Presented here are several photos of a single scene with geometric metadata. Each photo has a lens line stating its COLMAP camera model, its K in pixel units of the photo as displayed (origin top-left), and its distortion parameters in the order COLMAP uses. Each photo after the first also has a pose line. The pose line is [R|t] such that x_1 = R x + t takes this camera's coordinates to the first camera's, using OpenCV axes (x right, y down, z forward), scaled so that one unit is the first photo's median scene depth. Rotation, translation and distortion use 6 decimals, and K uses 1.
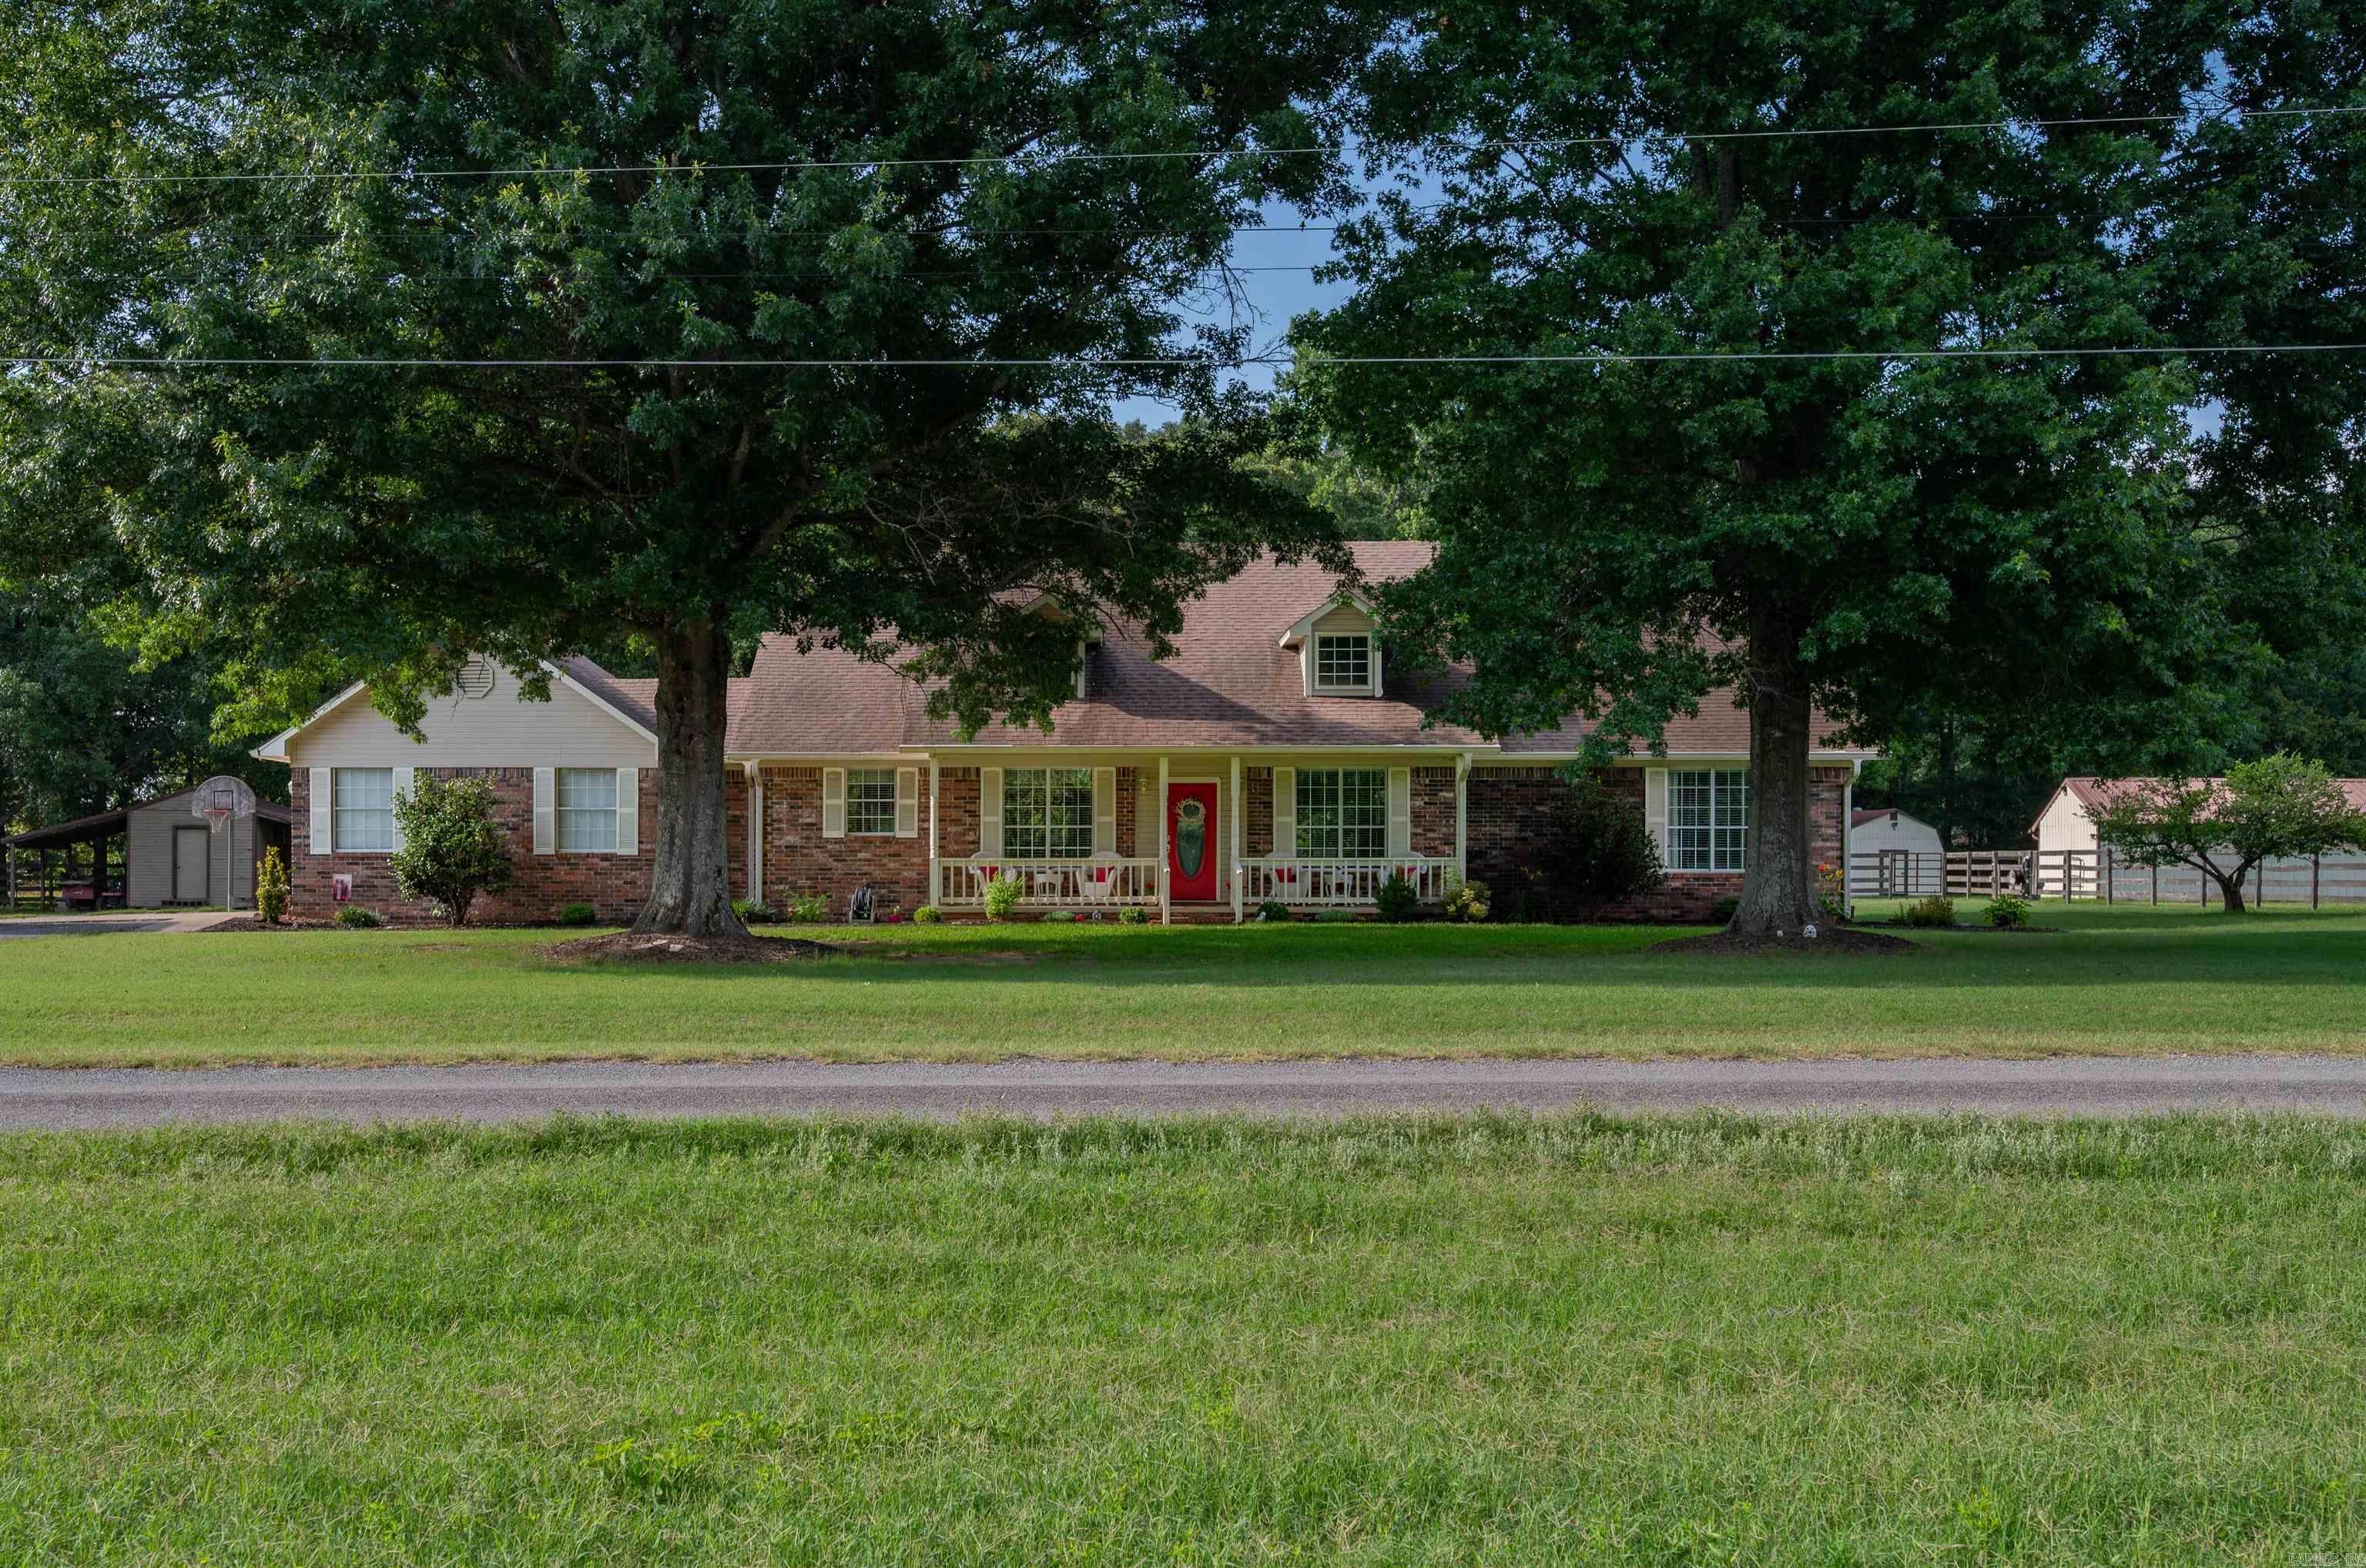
lens RADIAL K [[1849.3, 0, 1183.5], [0, 1849.3, 784.8], [0, 0, 1]] dist [-0.004660, -0.001534]
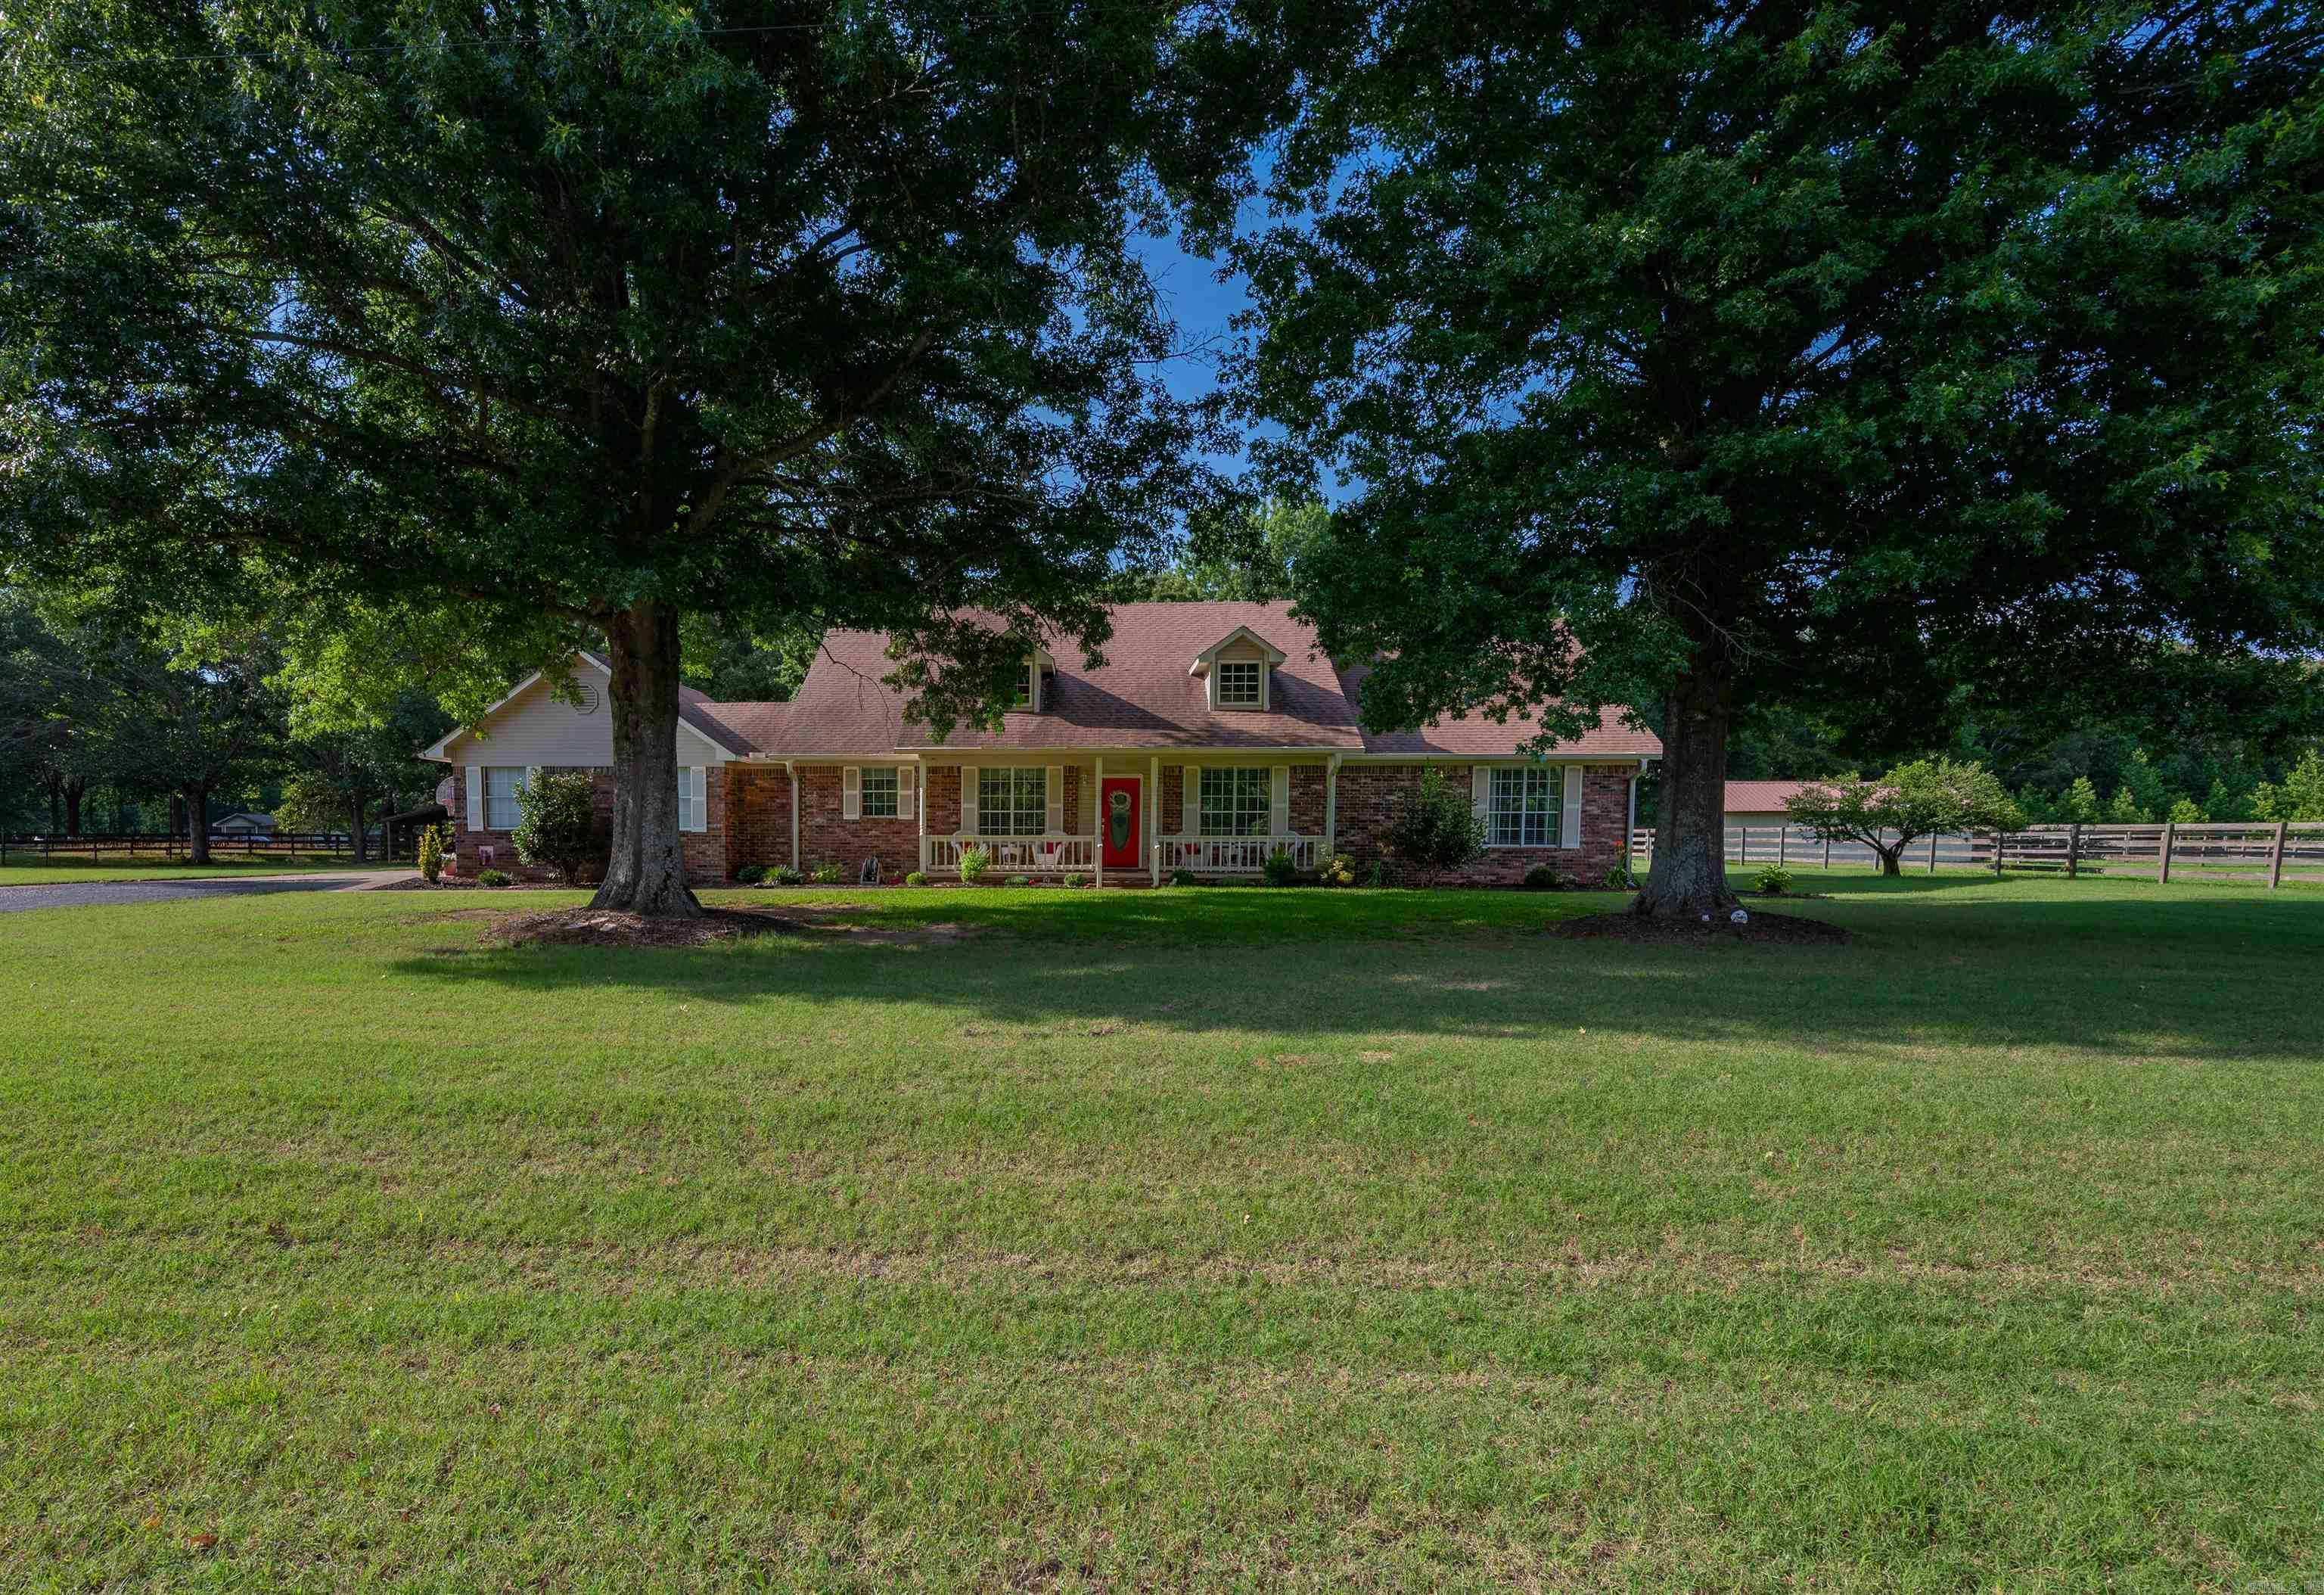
lens RADIAL K [[961.9, 0, 1253.8], [0, 961.9, 724.9], [0, 0, 1]] dist [-0.000715, -0.000296]
pose [[0.991184, 0.014486, 0.131695, 0.007766], [-0.005297, 0.997543, -0.069854, 0.008982], [-0.132384, 0.068540, 0.988826, 0.322990]]
